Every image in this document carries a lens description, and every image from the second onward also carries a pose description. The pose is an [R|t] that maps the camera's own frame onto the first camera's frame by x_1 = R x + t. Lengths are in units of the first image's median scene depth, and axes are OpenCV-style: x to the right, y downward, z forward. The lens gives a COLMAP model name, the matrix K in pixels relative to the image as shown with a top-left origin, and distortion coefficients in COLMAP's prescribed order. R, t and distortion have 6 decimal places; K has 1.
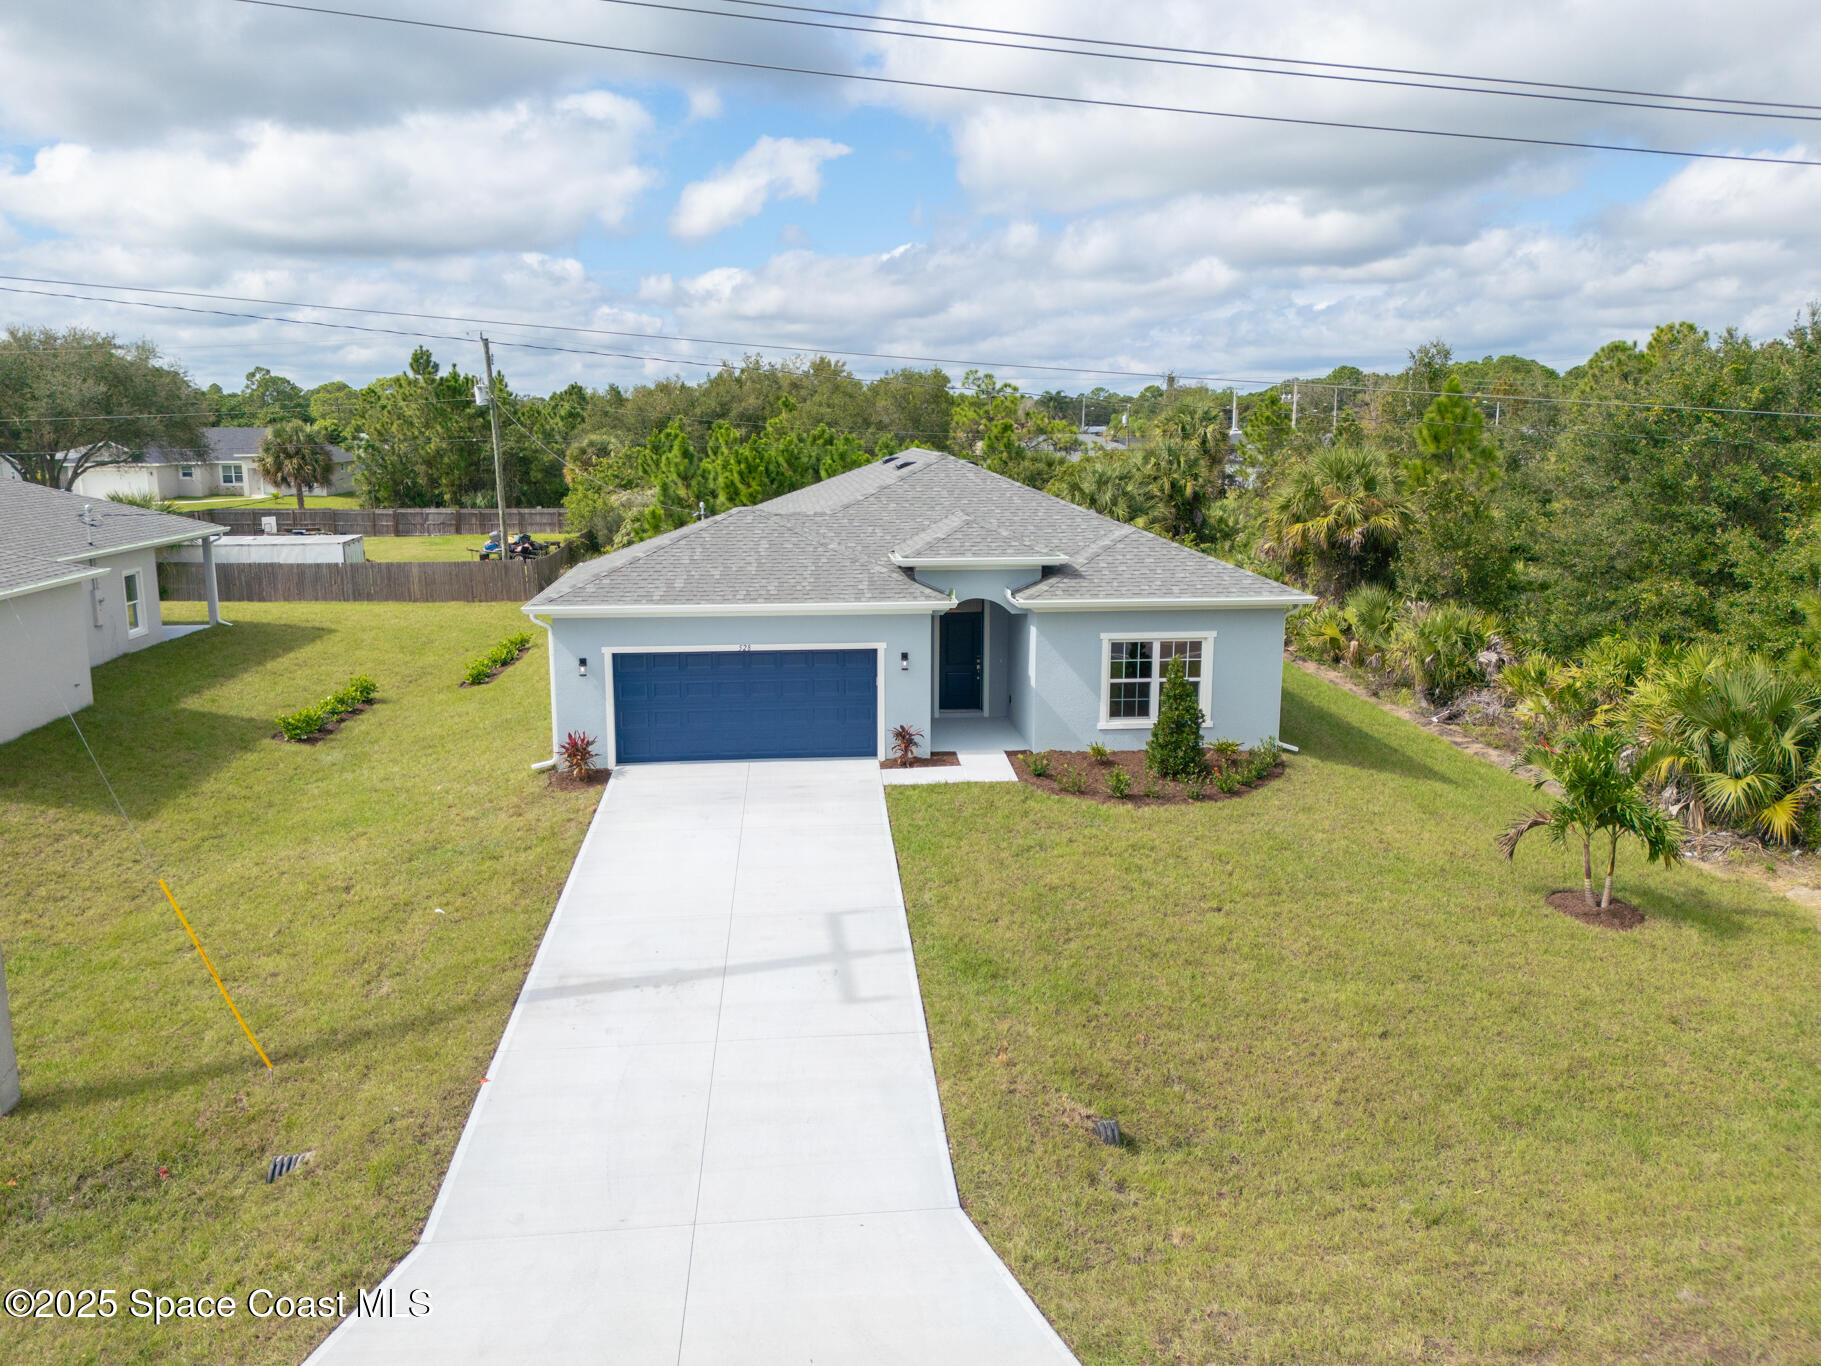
lens RADIAL K [[1368.5, 0, 885.6], [0, 1368.5, 682.3], [0, 0, 1]] dist [0.073465, -0.078651]
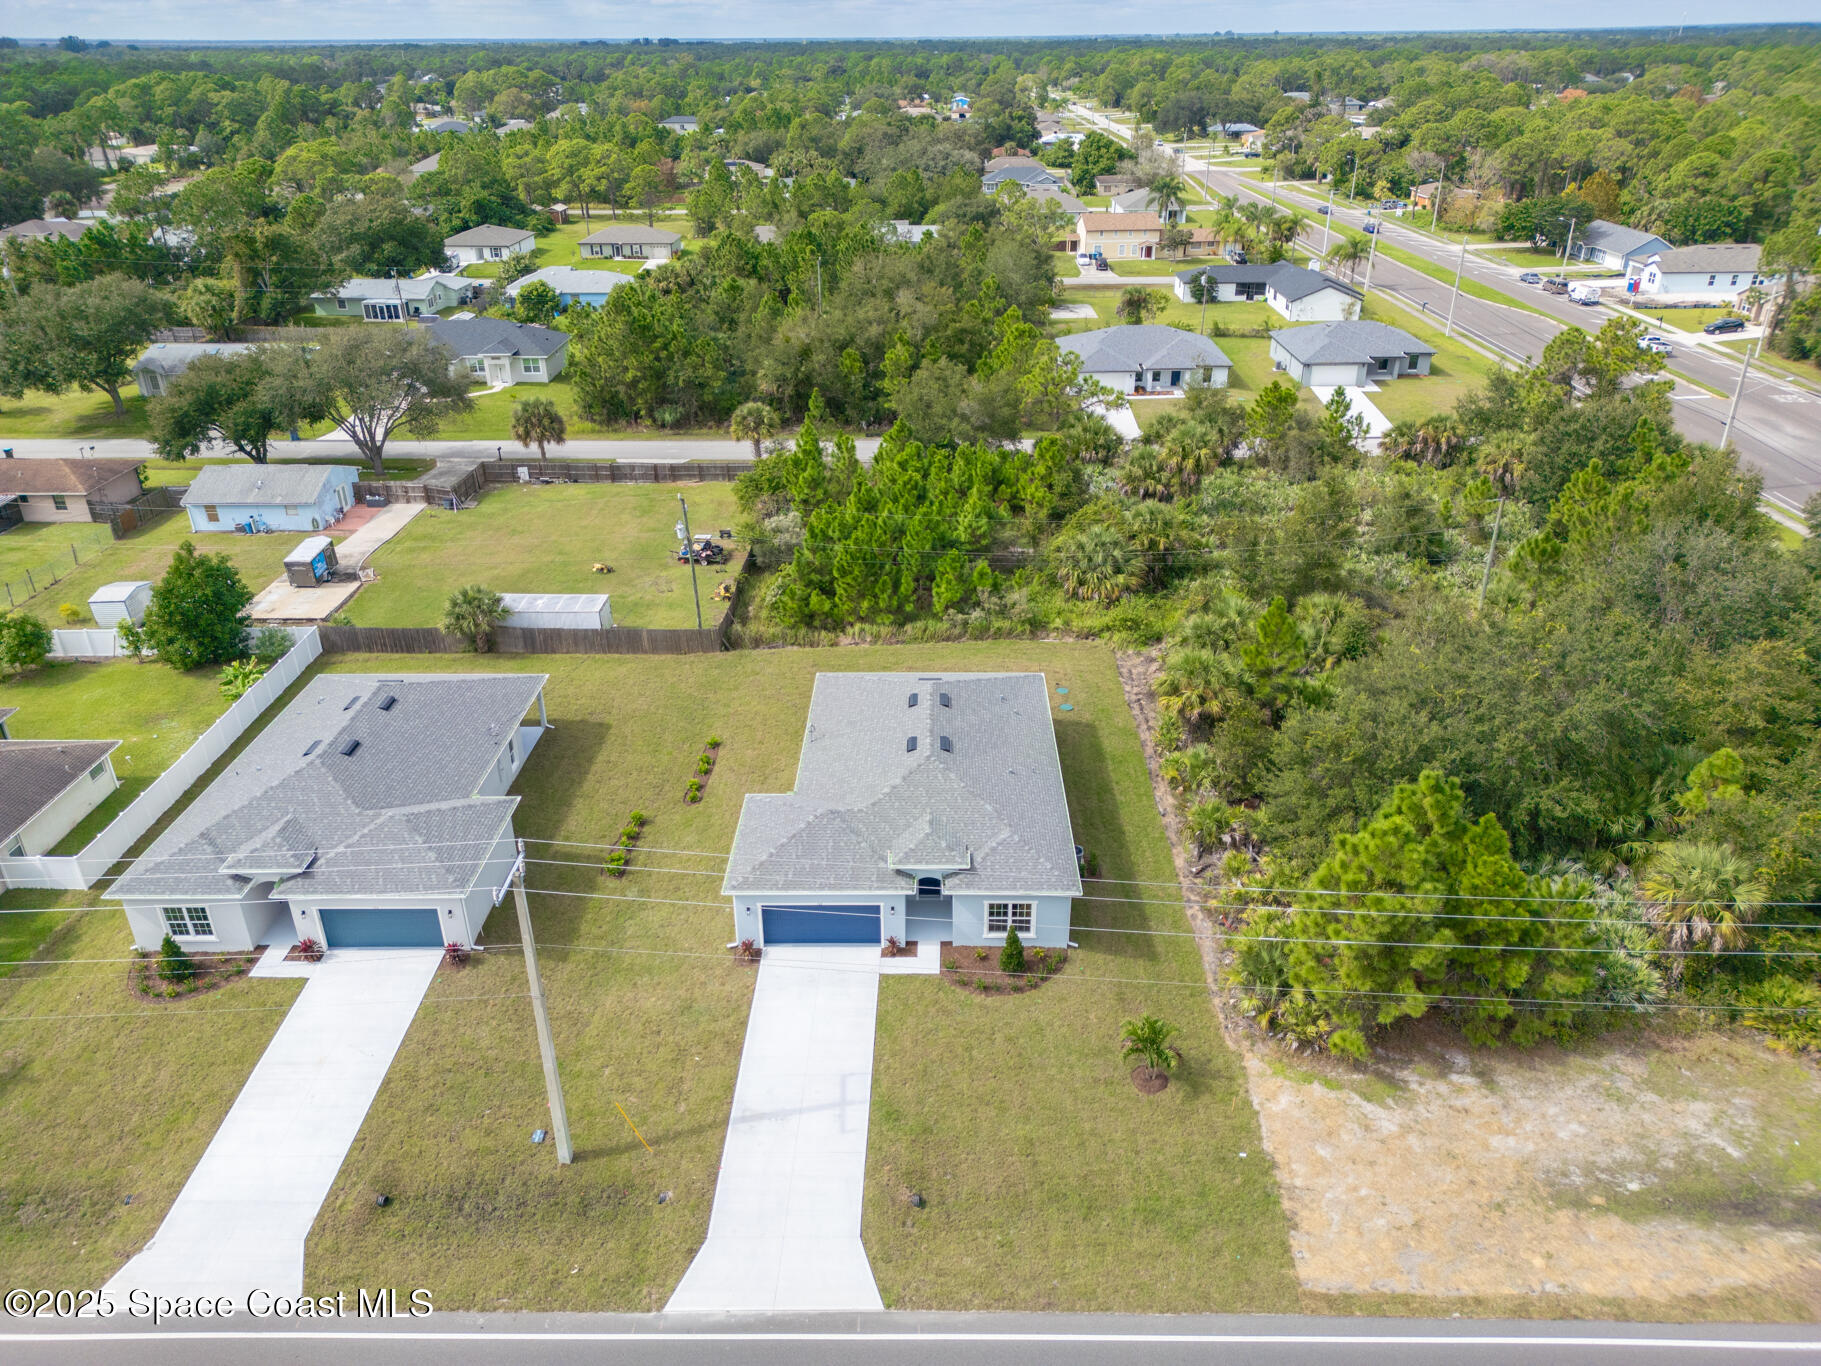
lens RADIAL K [[1268.9, 0, 910.5], [0, 1268.9, 683.0], [0, 0, 1]] dist [0.069314, -0.066725]
pose [[0.995519, 0.037617, -0.086761, 0.203207], [-0.012397, 0.961473, 0.274619, -0.915700], [0.093748, -0.272313, 0.957631, -0.839167]]
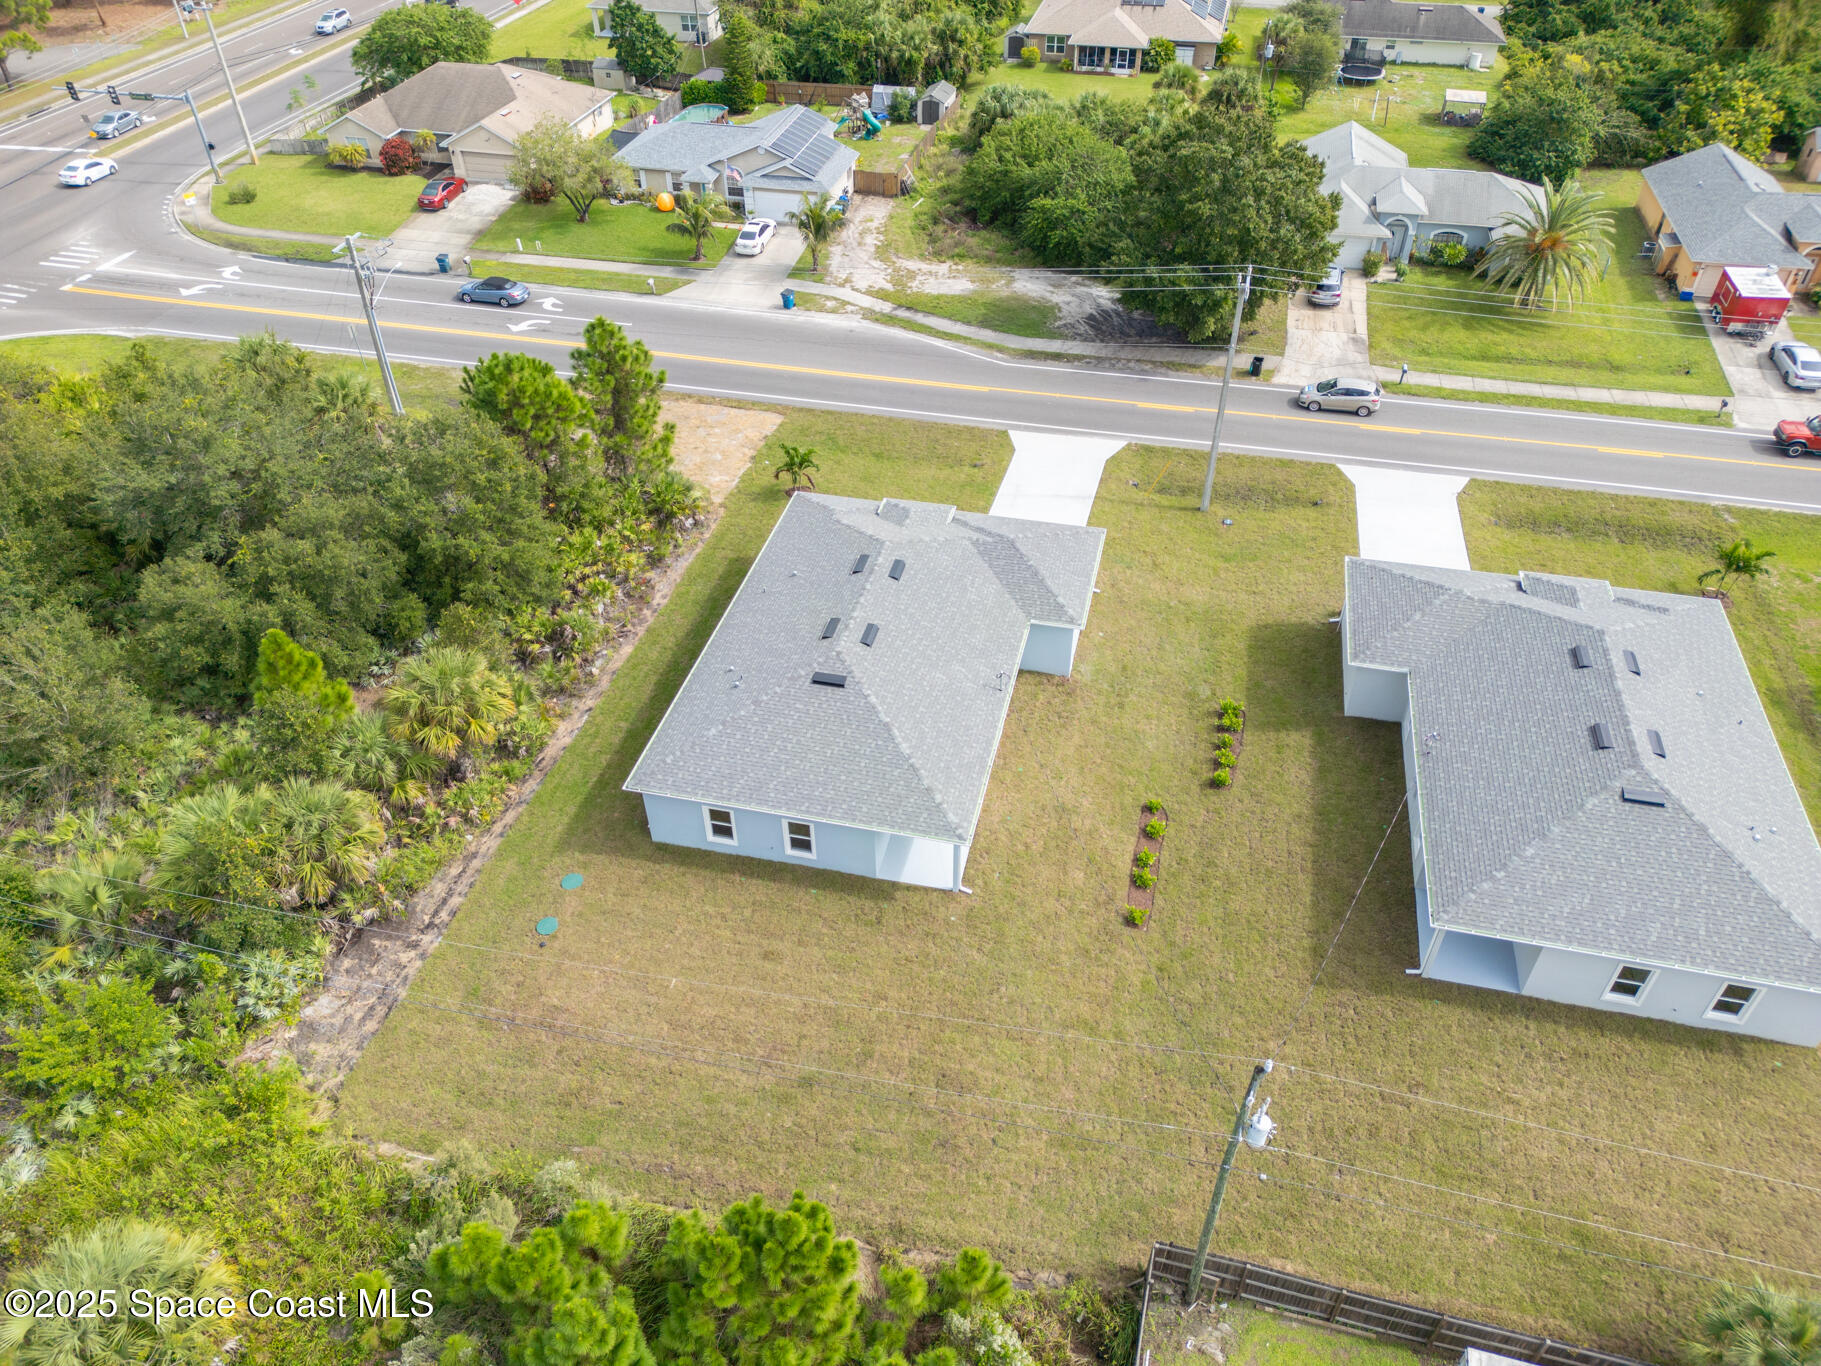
lens RADIAL K [[1268.9, 0, 910.5], [0, 1268.9, 683.0], [0, 0, 1]] dist [0.069314, -0.066725]
pose [[-0.951029, -0.191477, 0.242655, -0.511191], [0.067697, 0.636946, 0.767930, -1.592864], [-0.301599, 0.746750, -0.592792, 2.543376]]
